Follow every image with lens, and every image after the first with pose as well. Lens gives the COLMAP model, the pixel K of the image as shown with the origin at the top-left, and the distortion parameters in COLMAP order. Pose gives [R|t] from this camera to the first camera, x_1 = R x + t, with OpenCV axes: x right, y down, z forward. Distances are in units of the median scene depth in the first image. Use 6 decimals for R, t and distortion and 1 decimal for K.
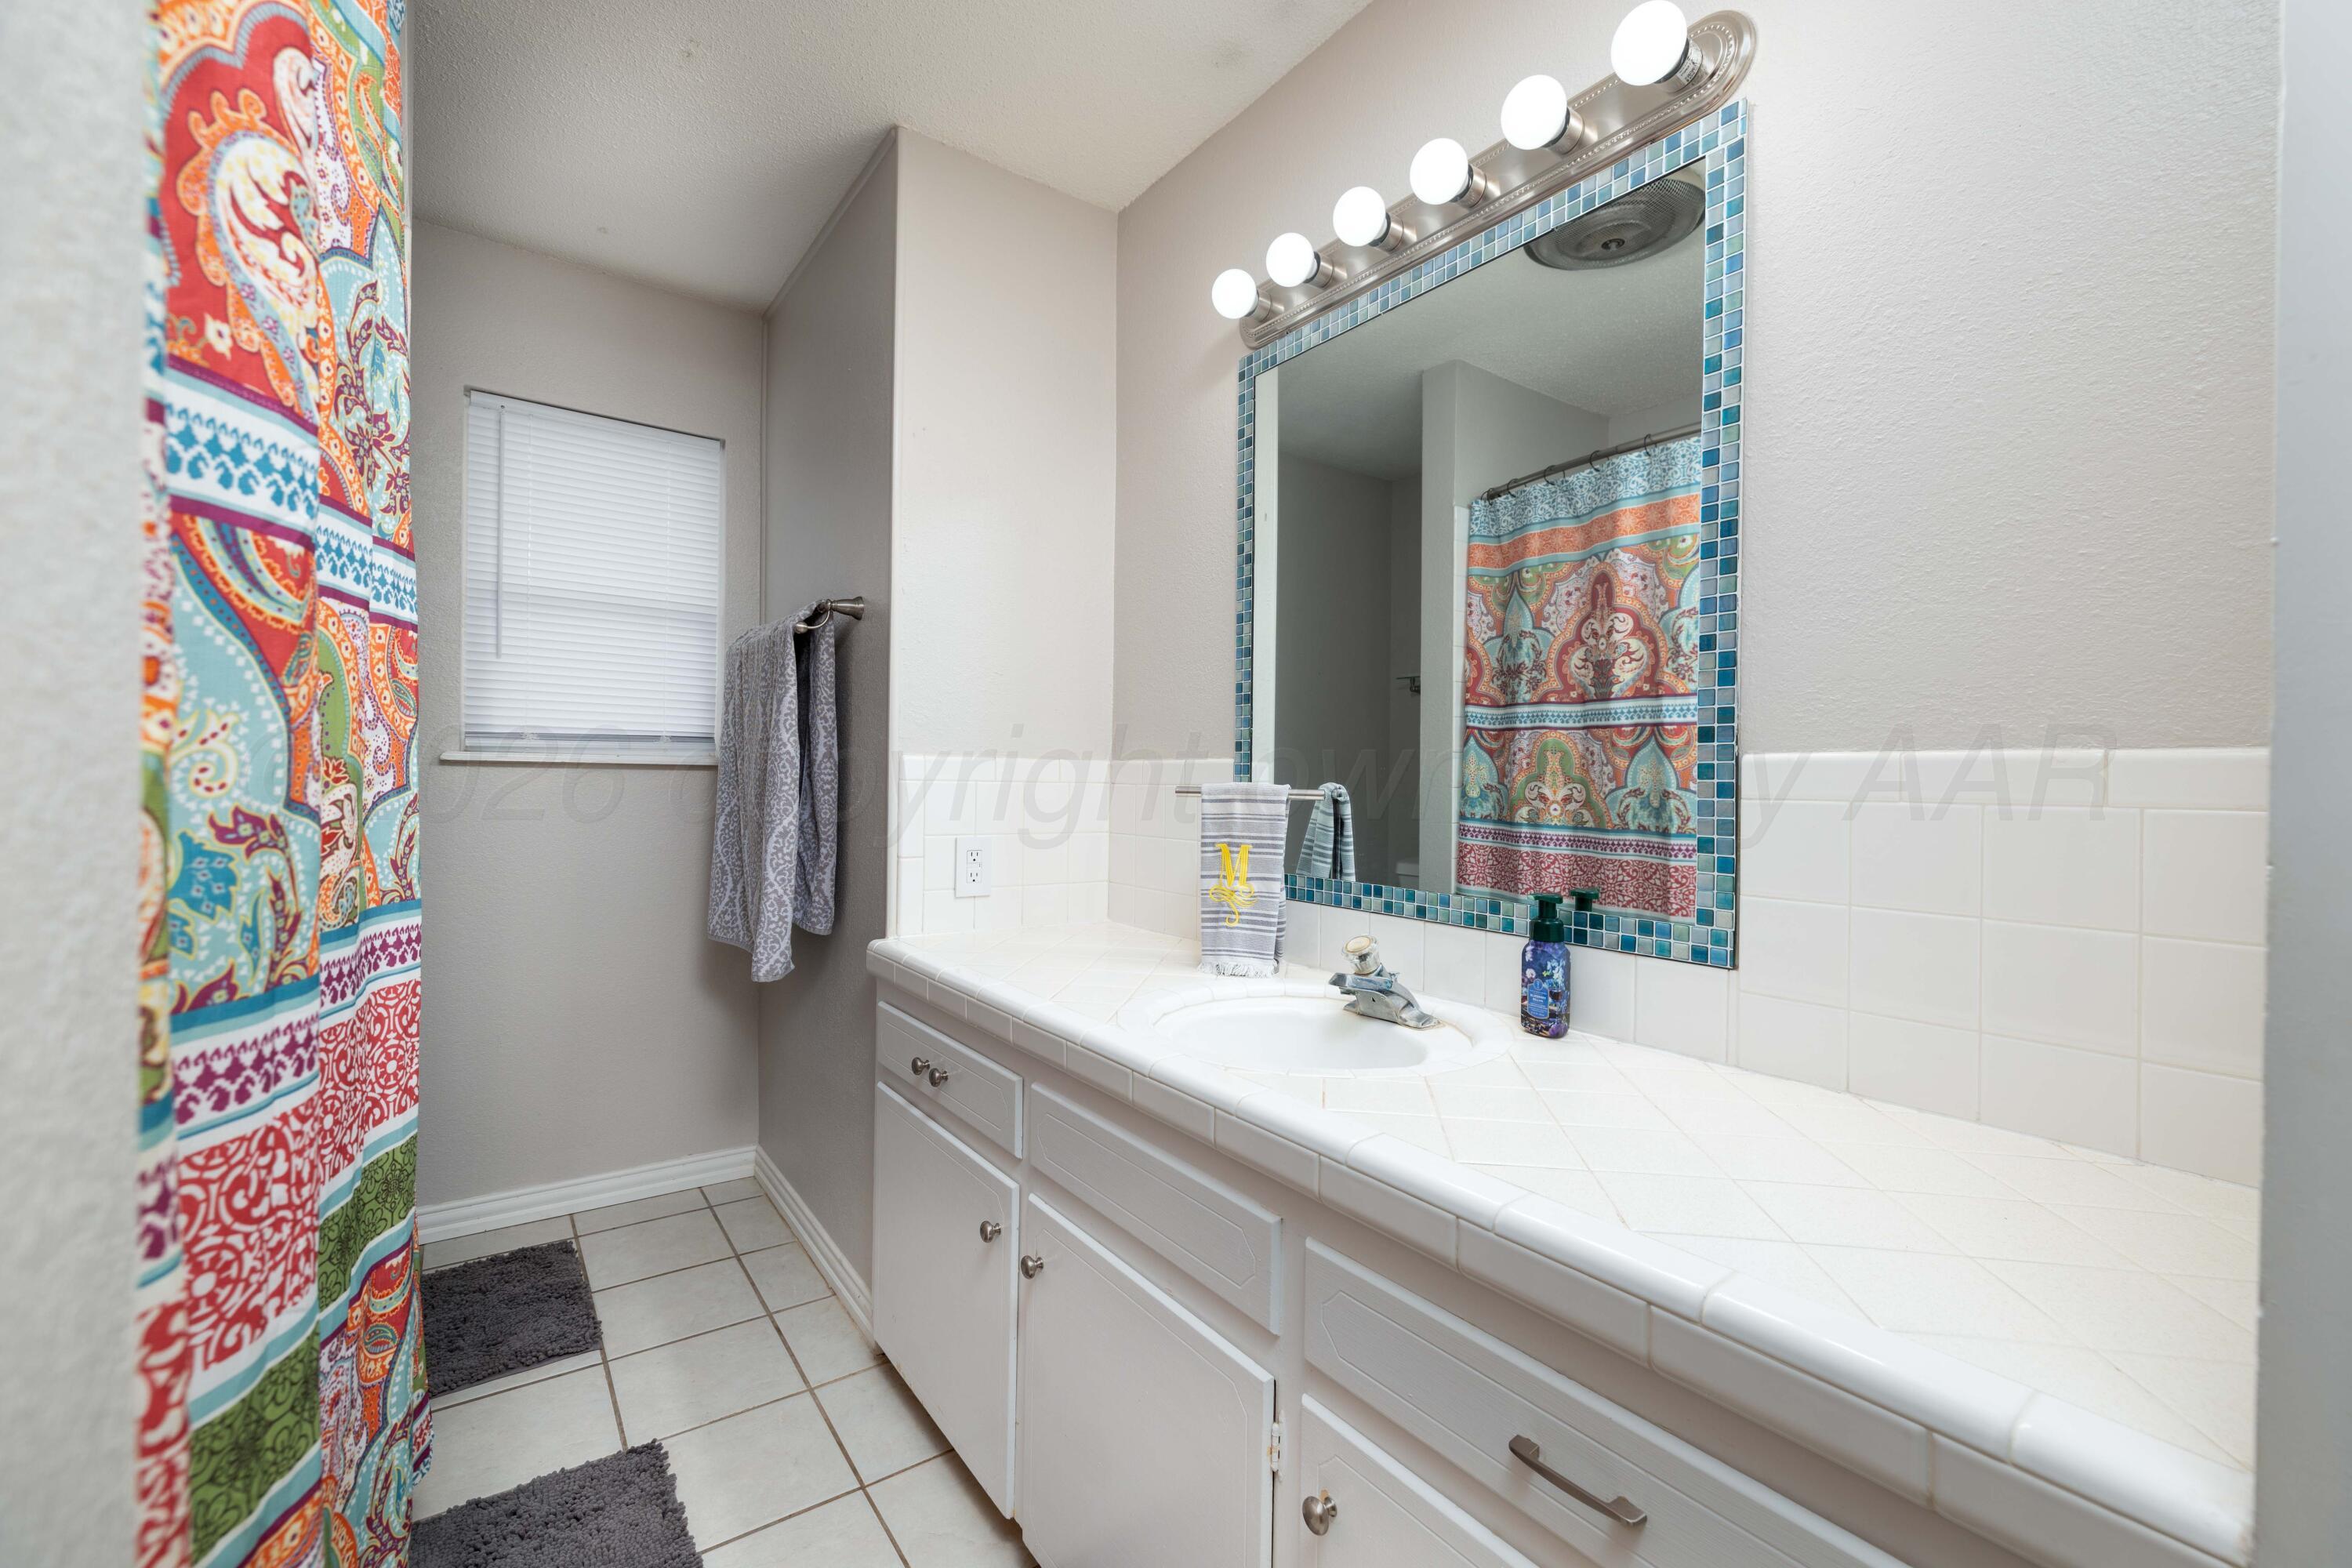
lens RADIAL K [[980.4, 0, 1166.9], [0, 980.4, 782.3], [0, 0, 1]] dist [0.000568, -0.000040]
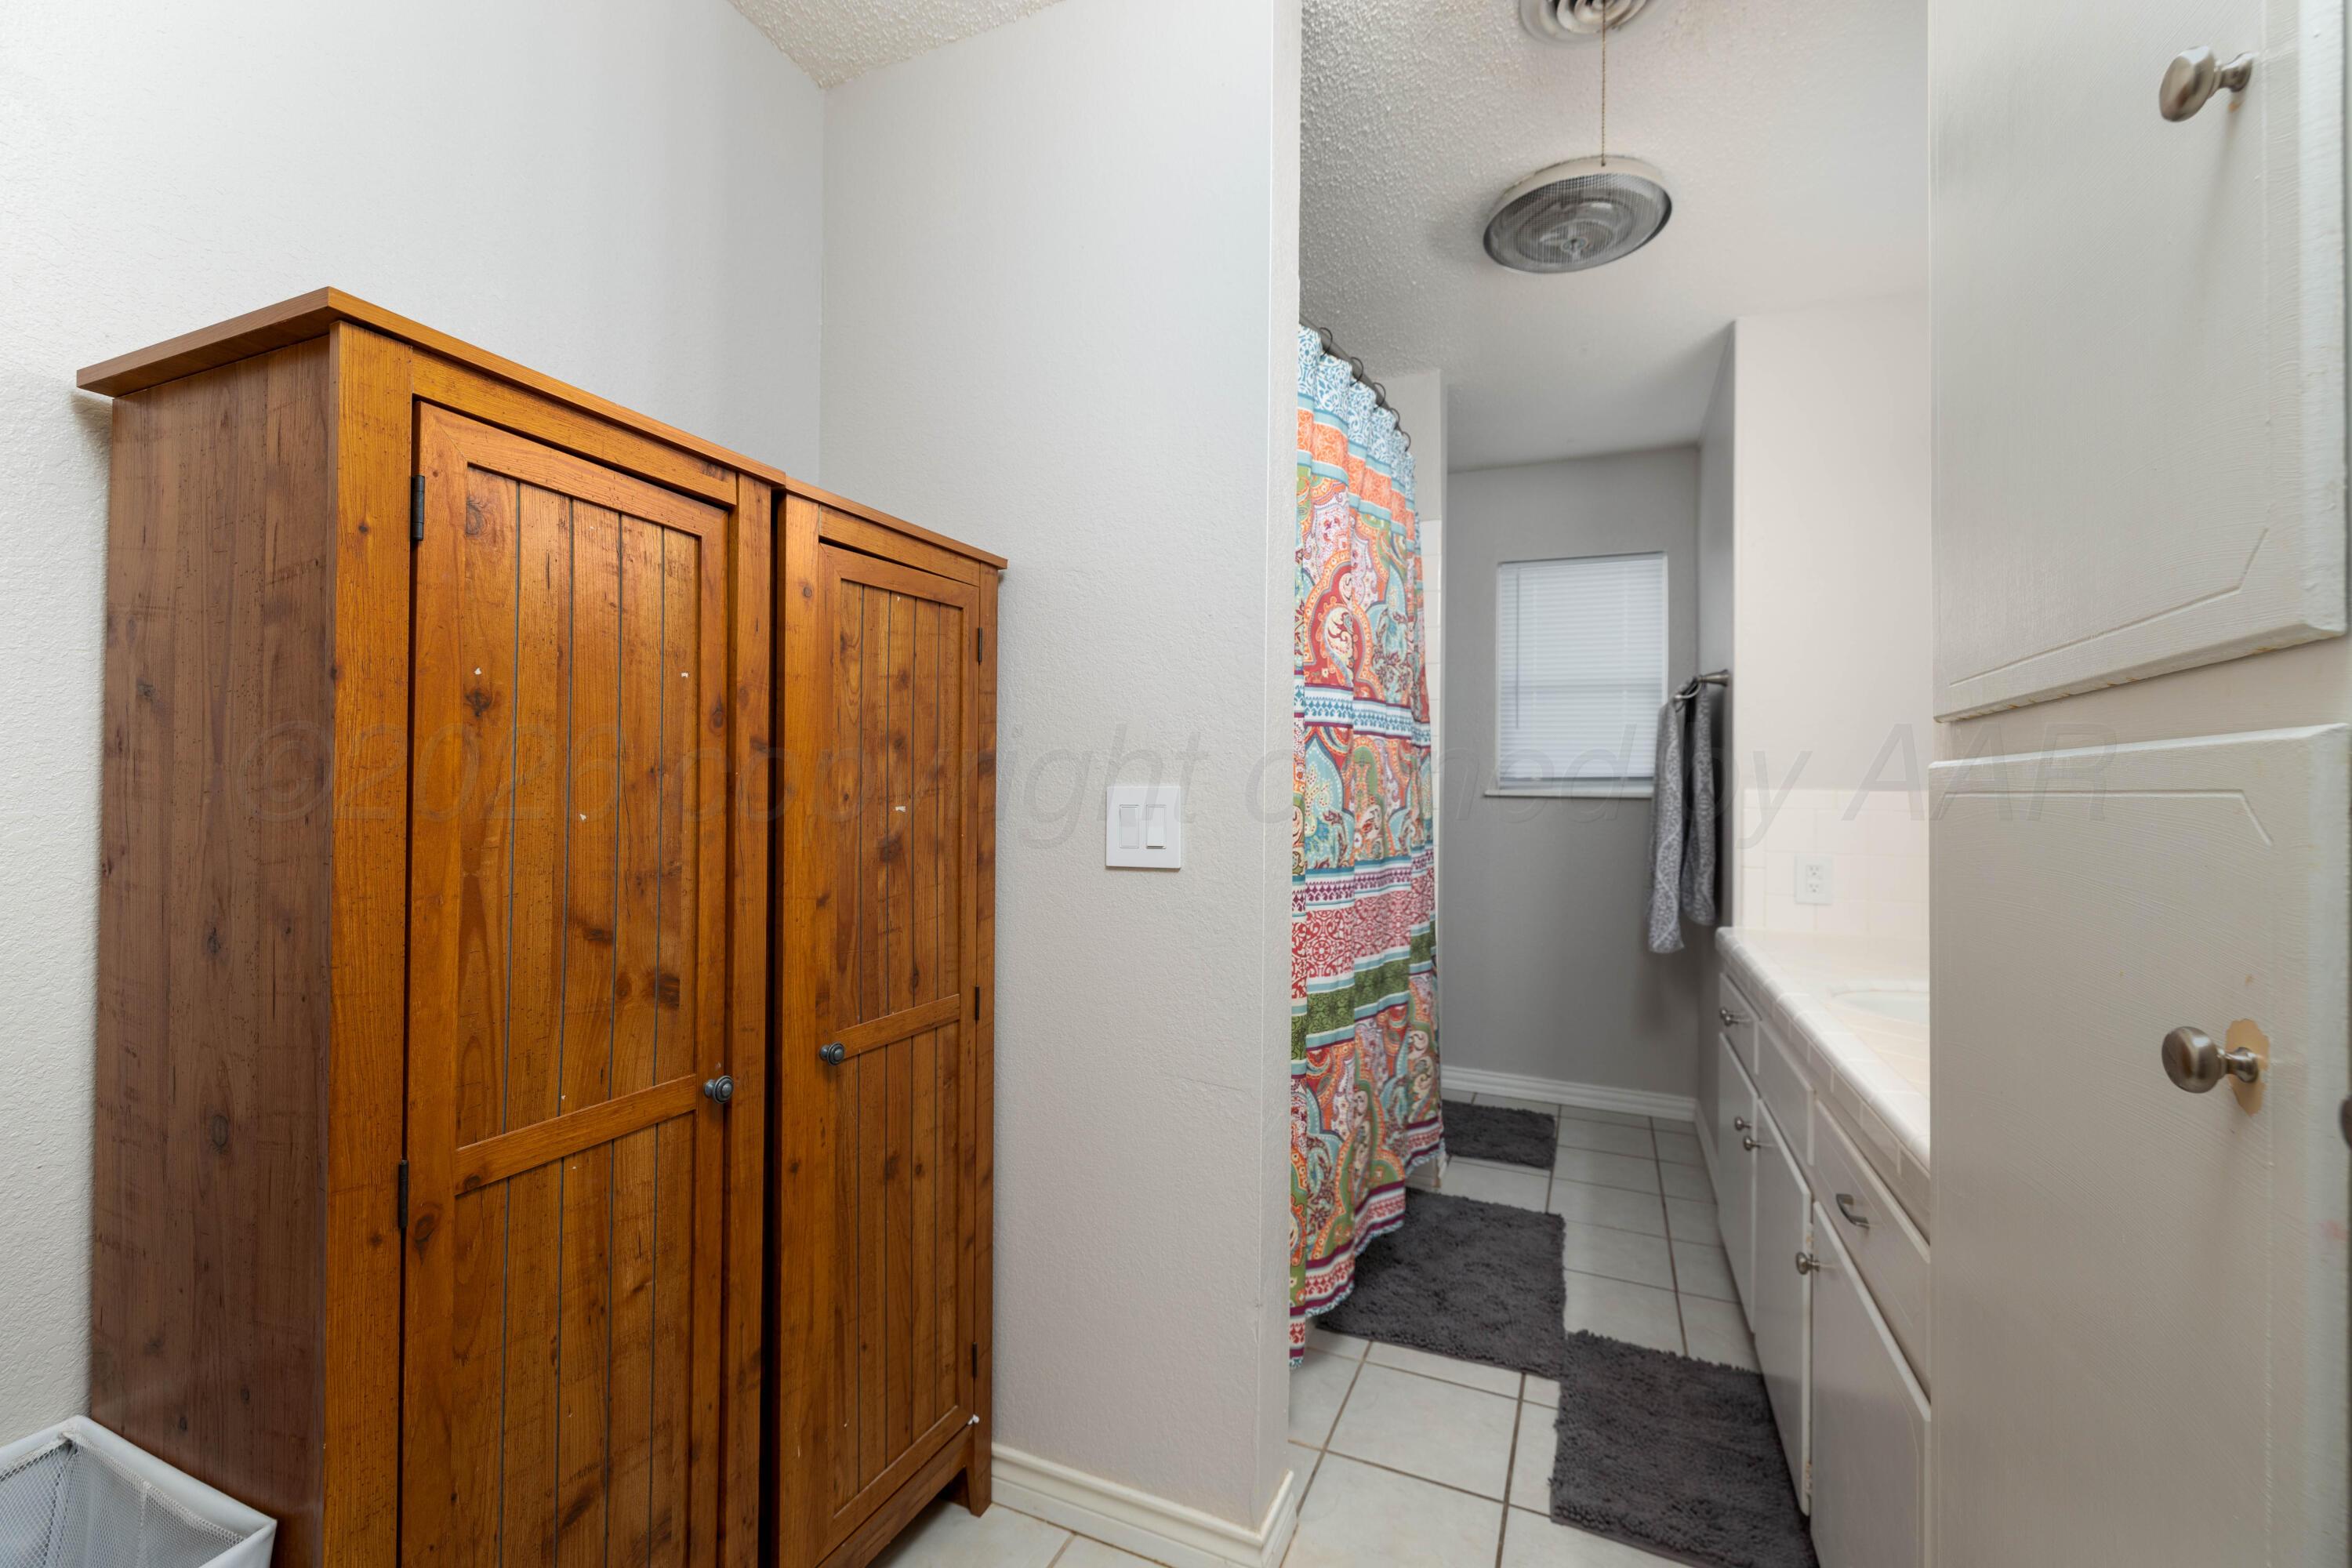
lens RADIAL K [[980.4, 0, 1166.9], [0, 980.4, 782.3], [0, 0, 1]] dist [0.000568, -0.000040]
pose [[0.507000, -0.021186, -0.861686, 0.987743], [-0.009432, 0.999502, -0.030124, 0.021594], [0.861895, 0.023400, 0.506547, -0.700562]]
